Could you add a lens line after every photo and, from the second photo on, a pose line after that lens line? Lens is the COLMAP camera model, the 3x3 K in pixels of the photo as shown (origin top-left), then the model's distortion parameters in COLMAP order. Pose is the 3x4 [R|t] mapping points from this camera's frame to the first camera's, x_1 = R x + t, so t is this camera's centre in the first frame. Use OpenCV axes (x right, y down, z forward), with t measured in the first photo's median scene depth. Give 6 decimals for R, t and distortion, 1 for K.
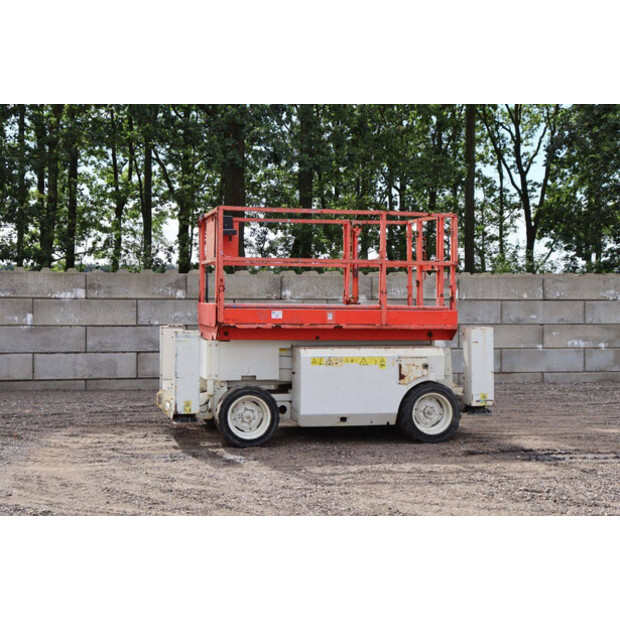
lens RADIAL K [[1003.6, 0, 321.0], [0, 1003.6, 331.4], [0, 0, 1]] dist [0.177738, 0.000000]
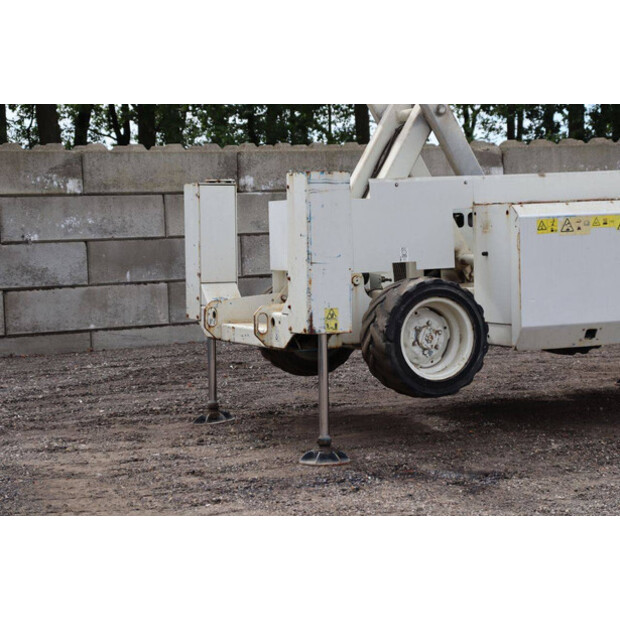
lens RADIAL K [[1417.5, 0, 310.4], [0, 1417.5, 311.7], [0, 0, 1]] dist [0.389405, 0.000000]
pose [[0.980101, -0.056326, 0.190339, -0.267547], [0.057098, 0.998368, 0.001431, 0.065648], [-0.190108, 0.009465, 0.981717, 0.274180]]
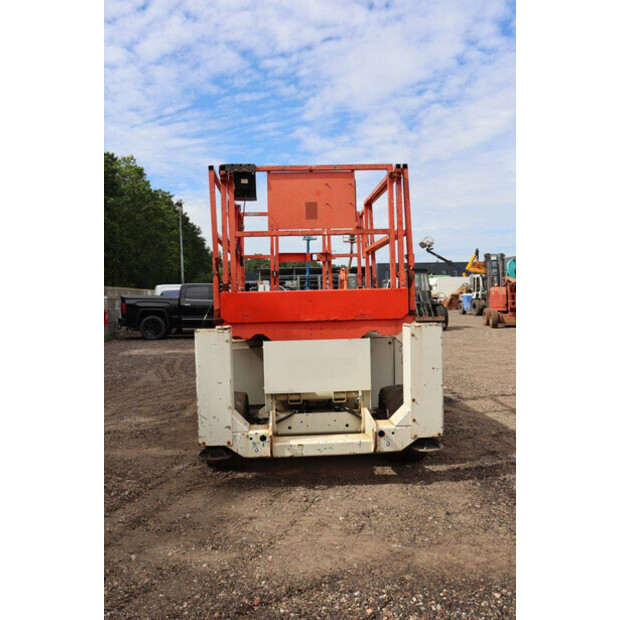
lens RADIAL K [[553.9, 0, 315.2], [0, 553.9, 308.7], [0, 0, 1]] dist [-0.054258, -0.003804]
pose [[0.176319, -0.036762, 0.983646, -0.530414], [0.060348, 0.997826, 0.026474, -0.027826], [-0.982481, 0.054693, 0.178154, 0.964096]]
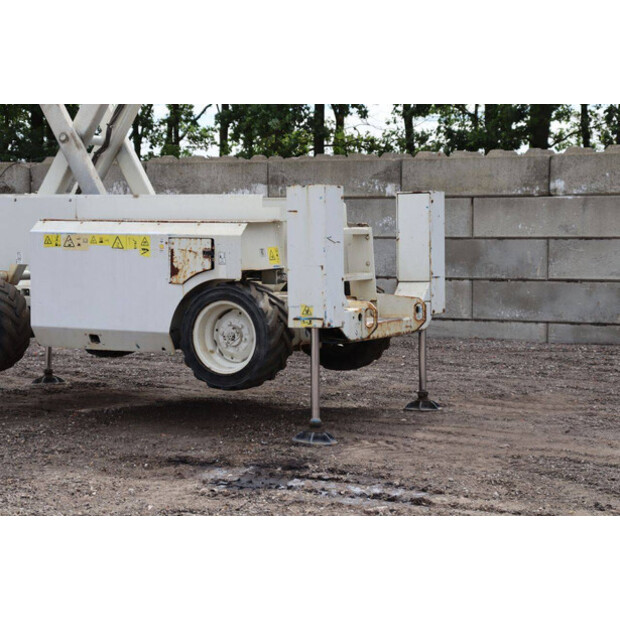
lens RADIAL K [[1417.5, 0, 310.5], [0, 1417.5, 305.4], [0, 0, 1]] dist [0.389405, 0.000000]
pose [[0.759858, 0.029819, -0.649405, 0.676069], [-0.037202, 0.999305, 0.002356, 0.060265], [0.649024, 0.022369, 0.760439, 0.425008]]
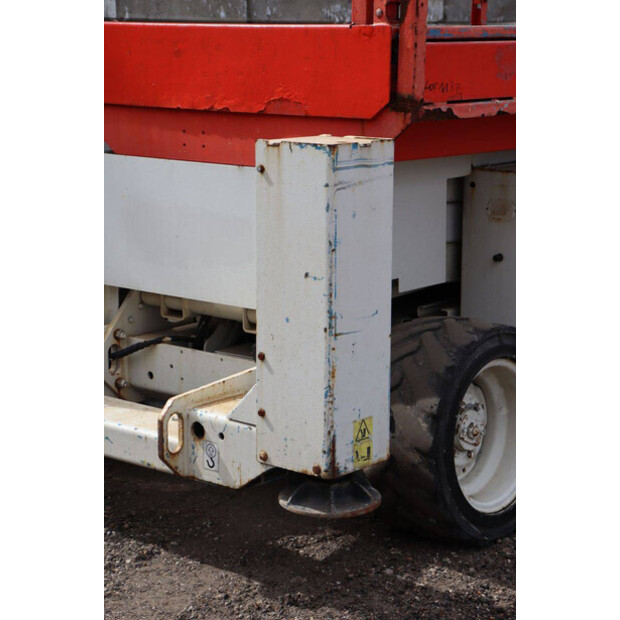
lens RADIAL K [[1417.5, 0, 340.6], [0, 1417.5, 297.2], [0, 0, 1]] dist [0.389405, 0.000000]
pose [[0.809007, -0.120290, 0.575360, -0.324284], [0.031913, 0.986381, 0.161350, -0.019273], [-0.586933, -0.112171, 0.801828, 0.682720]]
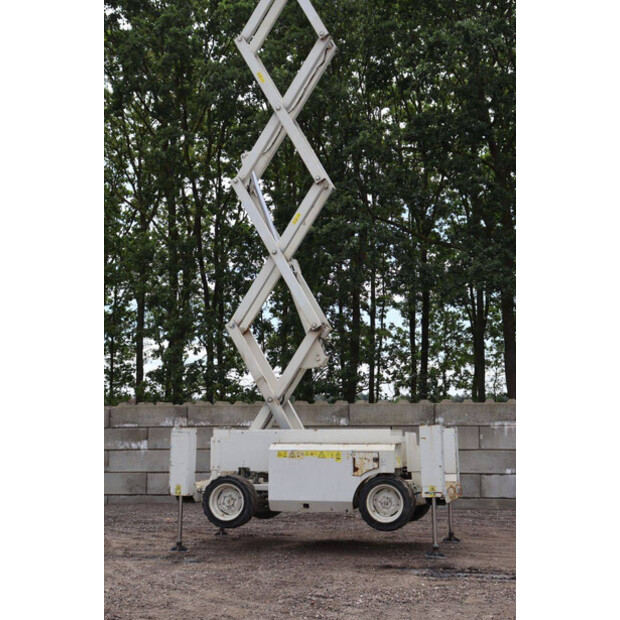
lens RADIAL K [[1003.6, 0, 326.5], [0, 1003.6, 308.1], [0, 0, 1]] dist [0.177738, 0.000000]
pose [[0.895064, -0.069170, -0.440540, 0.566893], [-0.016492, 0.982087, -0.187706, 0.080988], [0.445632, 0.175274, 0.877890, -0.049660]]
